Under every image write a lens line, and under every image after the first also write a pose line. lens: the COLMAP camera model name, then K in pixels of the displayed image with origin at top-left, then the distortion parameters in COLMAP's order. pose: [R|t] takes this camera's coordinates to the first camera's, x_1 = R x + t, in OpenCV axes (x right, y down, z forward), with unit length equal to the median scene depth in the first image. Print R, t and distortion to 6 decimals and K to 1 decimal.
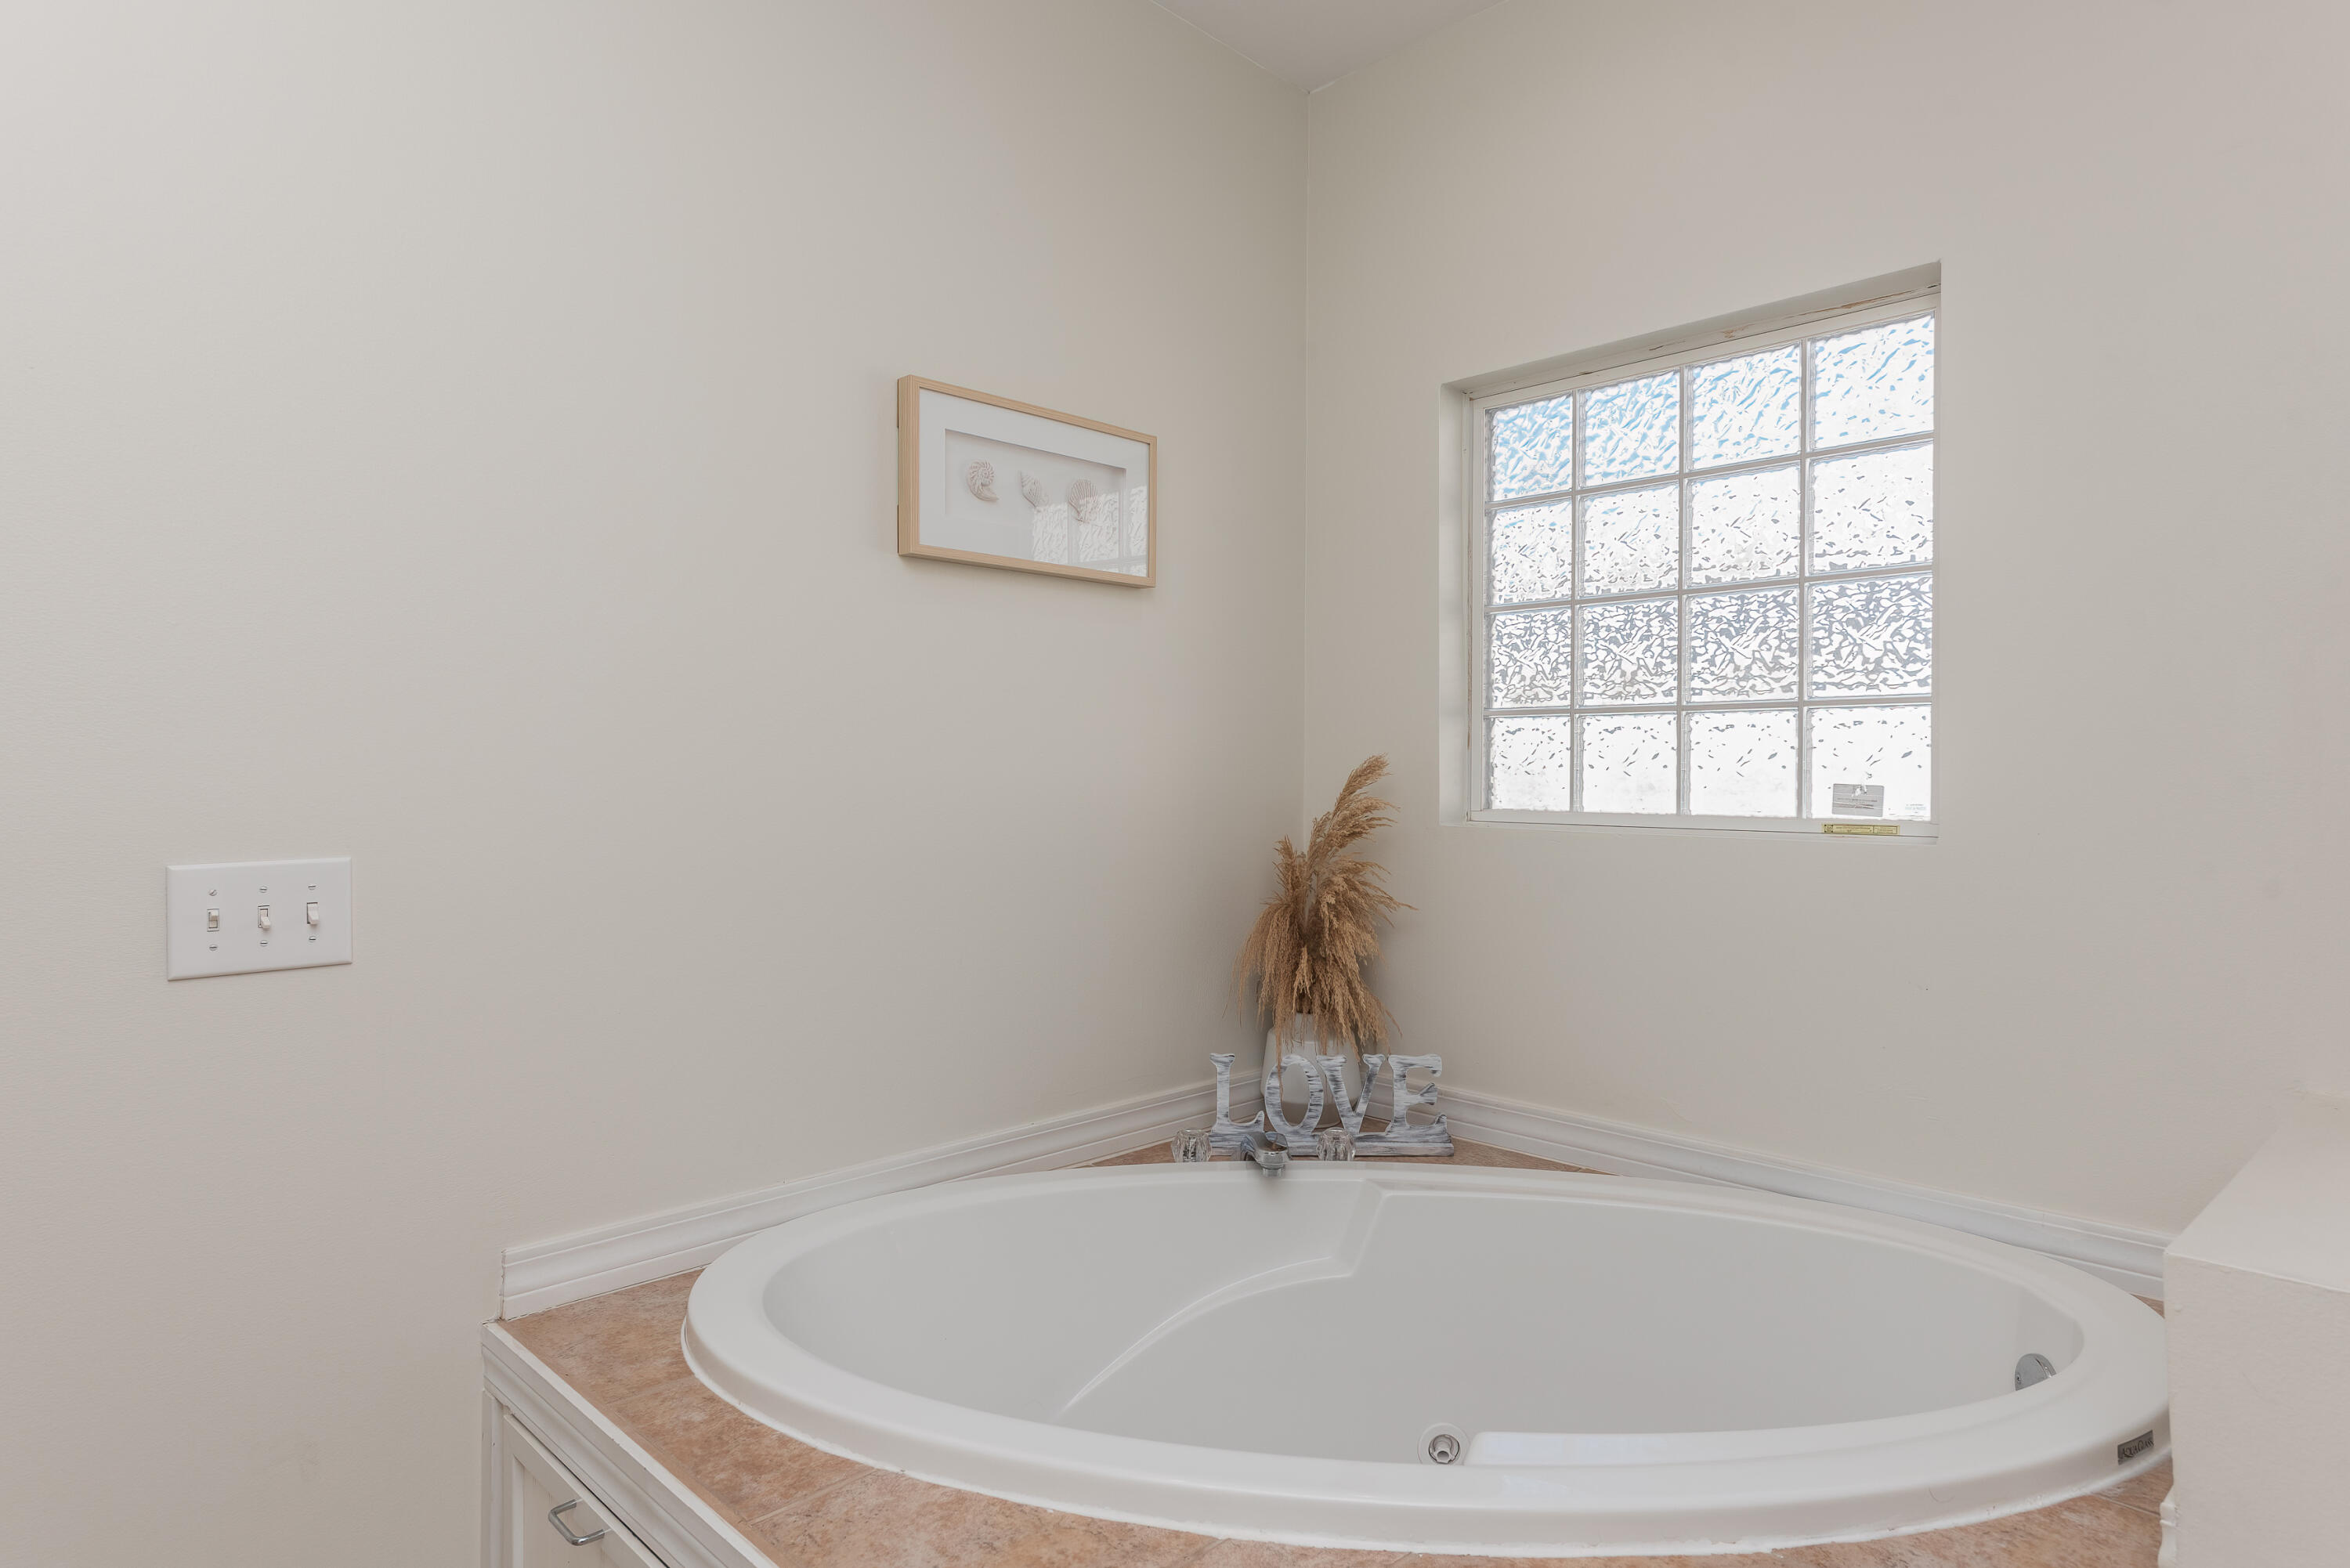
lens RADIAL K [[1335.3, 0, 1177.3], [0, 1335.3, 776.3], [0, 0, 1]] dist [0.029227, 0.000304]
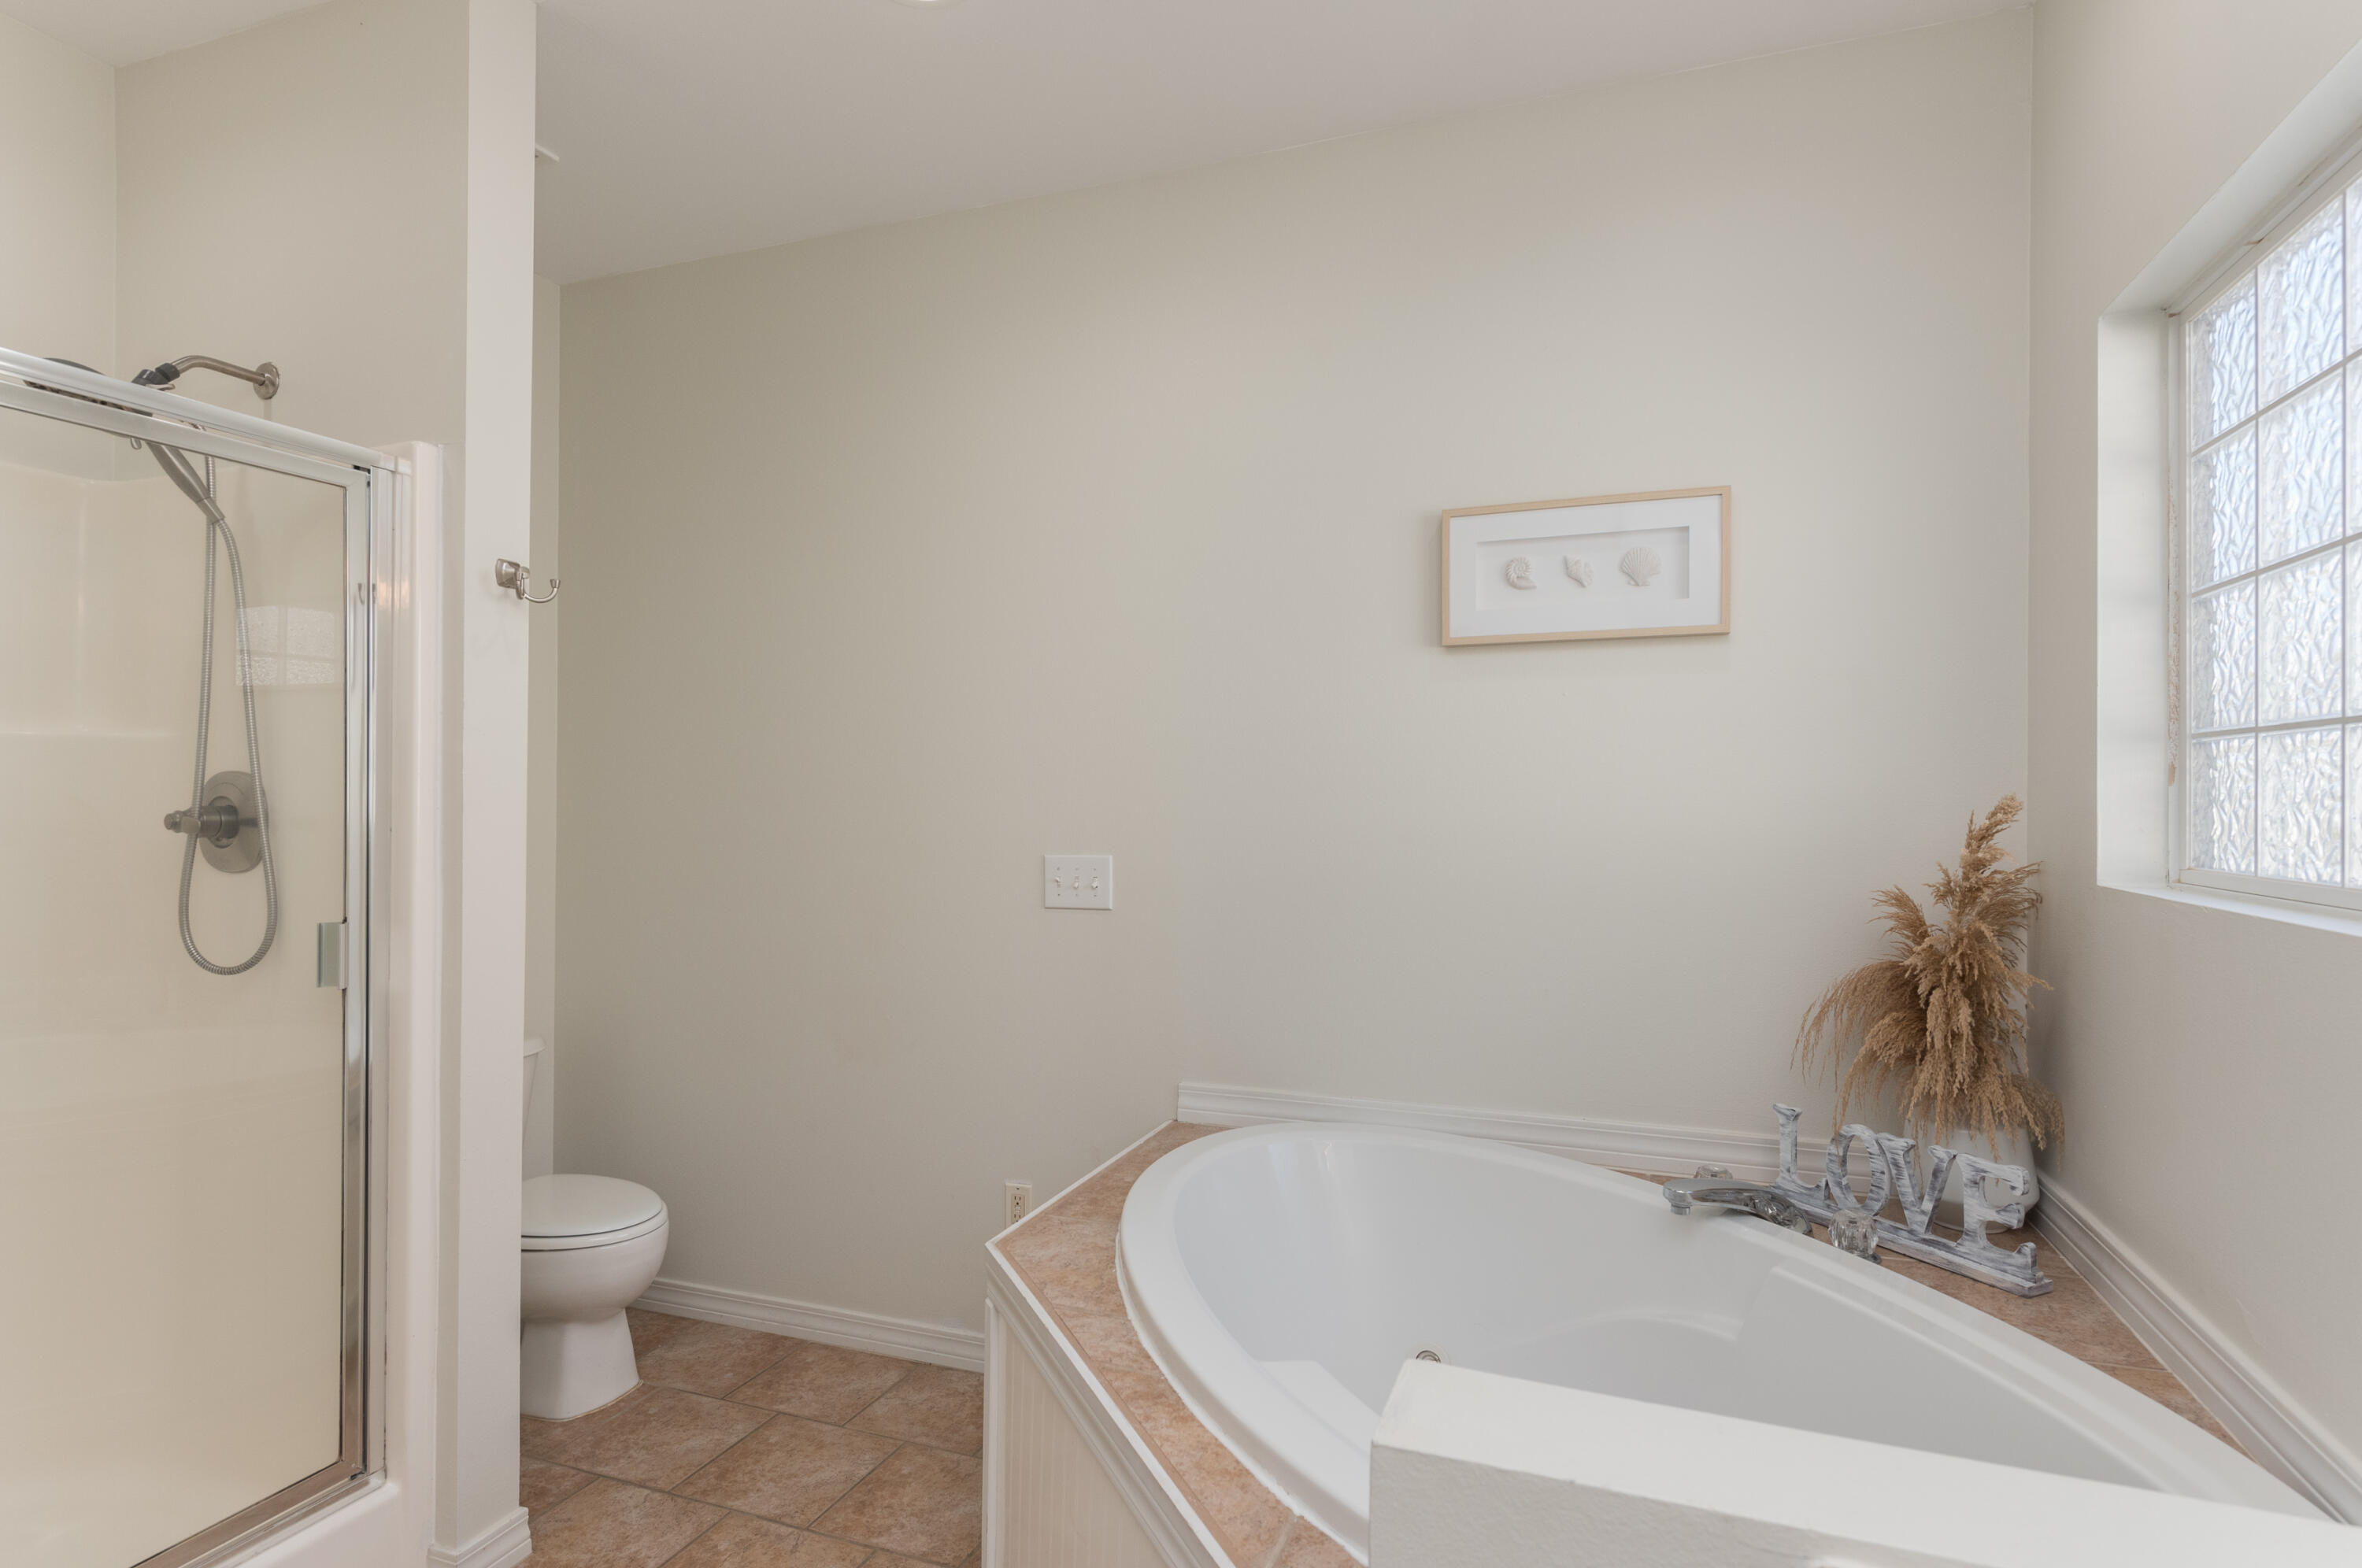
lens RADIAL K [[1197.5, 0, 1181.3], [0, 1197.5, 792.9], [0, 0, 1]] dist [-0.007243, 0.000634]
pose [[0.407303, -0.007183, -0.913265, 0.648531], [-0.002039, 0.999959, -0.008774, -0.010237], [0.913291, 0.005436, 0.407272, 0.248448]]
